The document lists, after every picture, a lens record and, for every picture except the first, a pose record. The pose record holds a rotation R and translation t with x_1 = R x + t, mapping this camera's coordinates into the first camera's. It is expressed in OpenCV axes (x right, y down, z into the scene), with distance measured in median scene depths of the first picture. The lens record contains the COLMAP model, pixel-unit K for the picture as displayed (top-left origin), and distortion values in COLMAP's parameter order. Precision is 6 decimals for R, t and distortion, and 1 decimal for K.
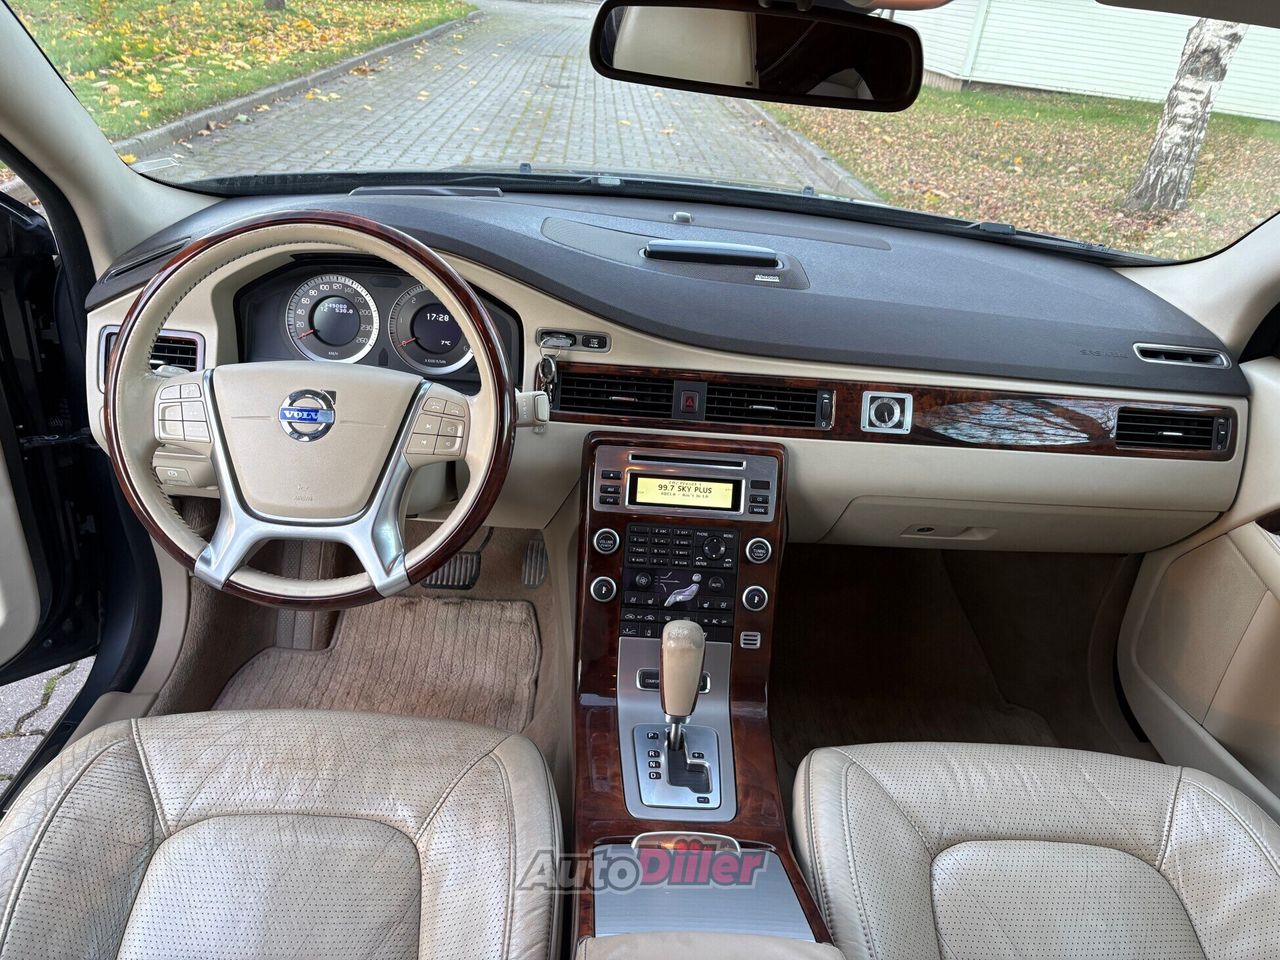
lens RADIAL K [[967.9, 0, 640.0], [0, 967.9, 480.0], [0, 0, 1]] dist [0.073886, -0.088212]
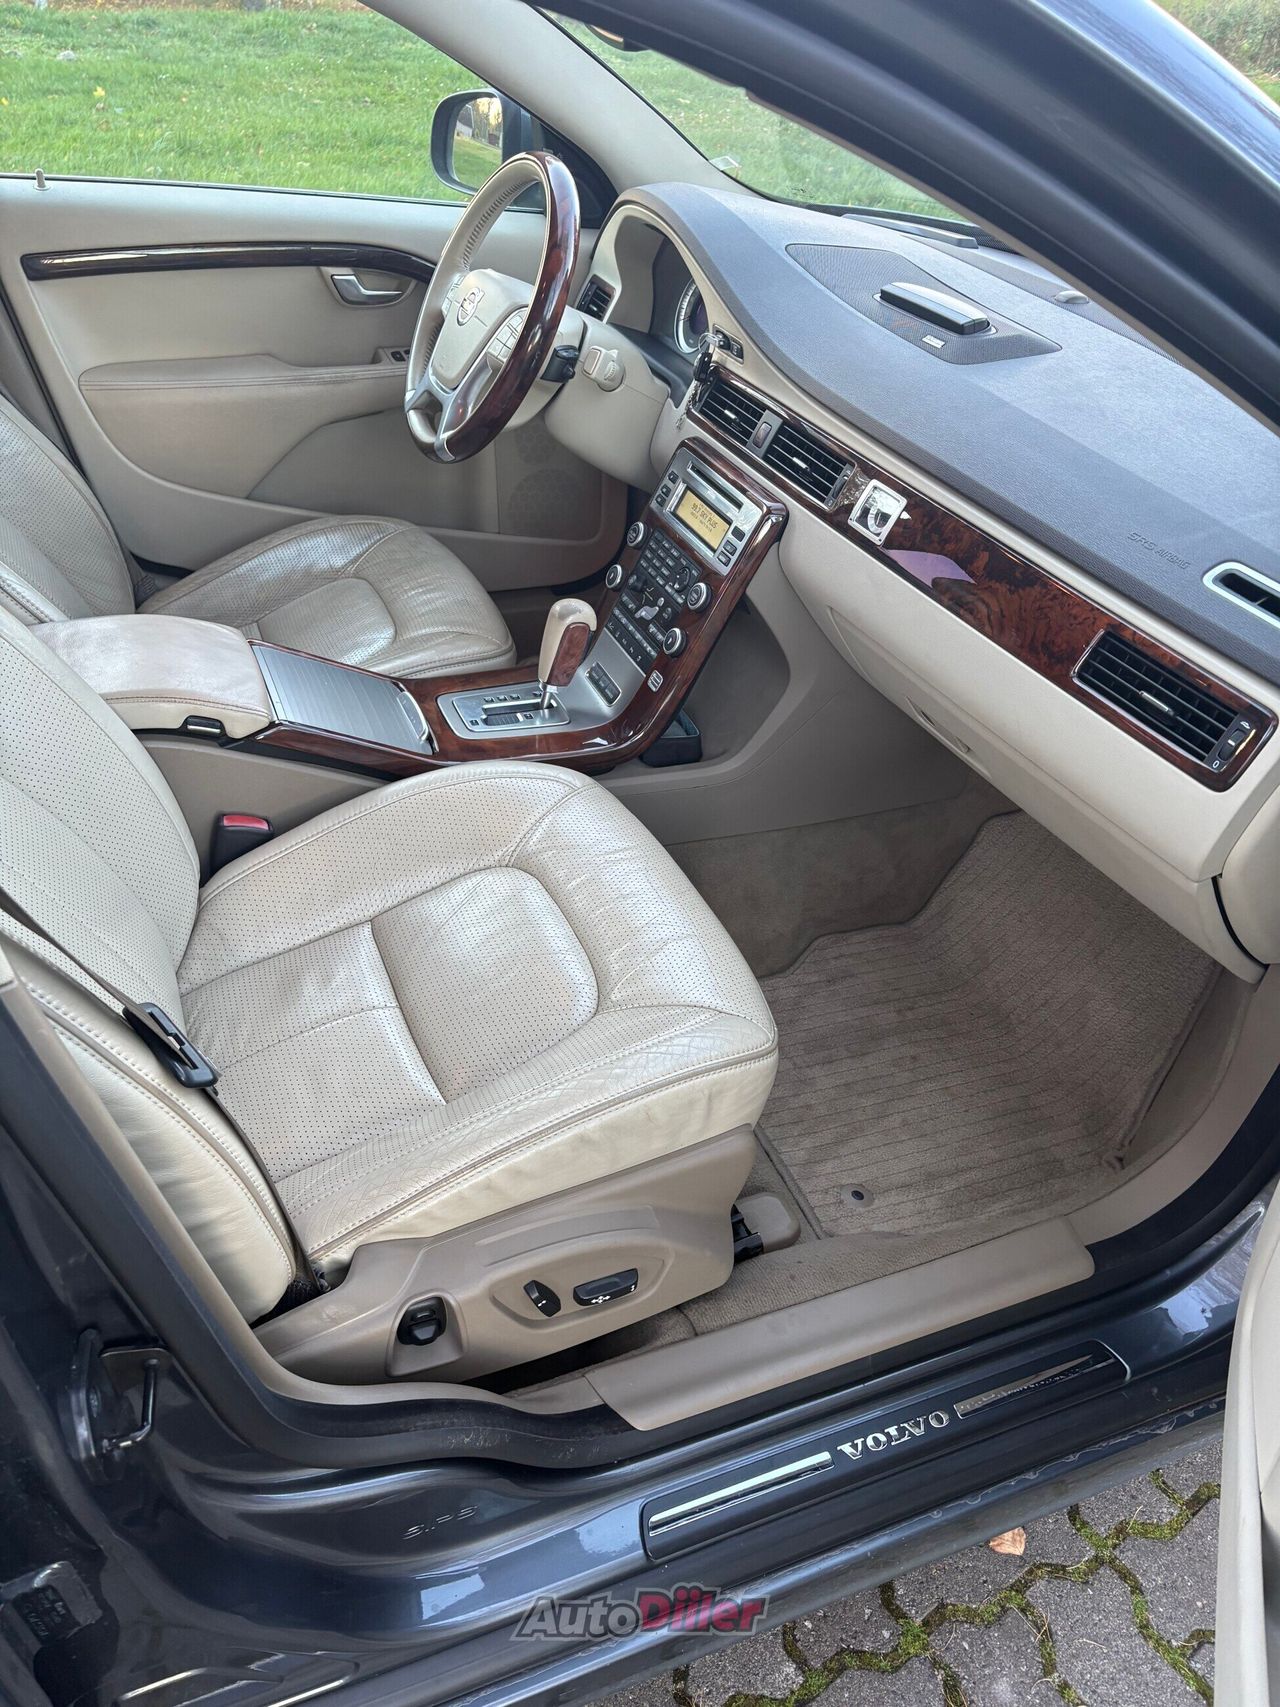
lens RADIAL K [[1290.8, 0, 640.0], [0, 1290.8, 853.5], [0, 0, 1]] dist [0.073886, -0.088212]
pose [[0.318373, 0.451932, -0.833304, 1.190027], [-0.575953, 0.790415, 0.208622, 0.041274], [0.752939, 0.413524, 0.511938, 0.439525]]
